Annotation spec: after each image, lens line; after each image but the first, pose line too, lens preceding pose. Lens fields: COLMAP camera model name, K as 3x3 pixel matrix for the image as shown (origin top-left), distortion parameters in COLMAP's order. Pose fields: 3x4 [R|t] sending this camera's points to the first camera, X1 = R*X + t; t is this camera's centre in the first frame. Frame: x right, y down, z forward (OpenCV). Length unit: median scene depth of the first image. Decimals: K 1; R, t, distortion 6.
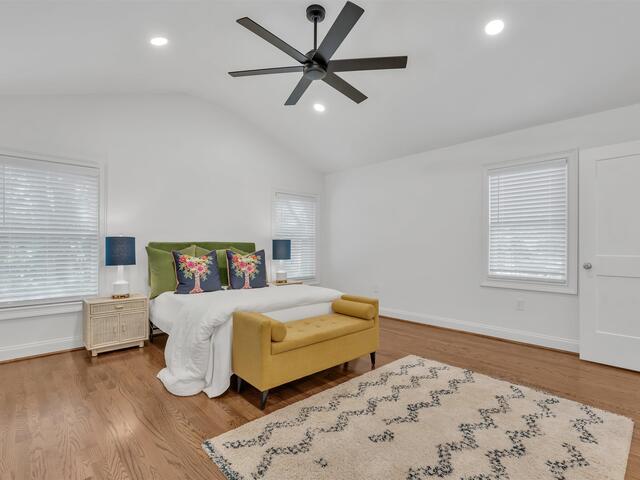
lens RADIAL K [[320.1, 0, 319.6], [0, 320.1, 241.3], [0, 0, 1]] dist [-0.002036, -0.000301]
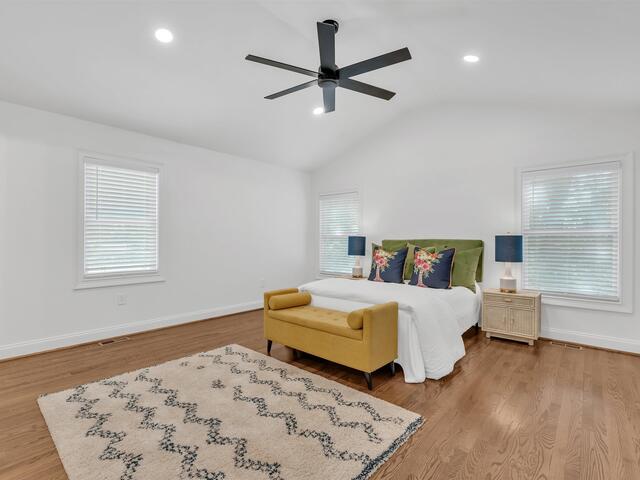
lens RADIAL K [[308.5, 0, 320.0], [0, 308.5, 240.0], [0, 0, 1]] dist [-0.023768, 0.000234]
pose [[0.114086, -0.002339, -0.993468, 0.809406], [0.009589, 0.999953, -0.001253, 0.002650], [0.993425, -0.009384, 0.114103, 0.679925]]
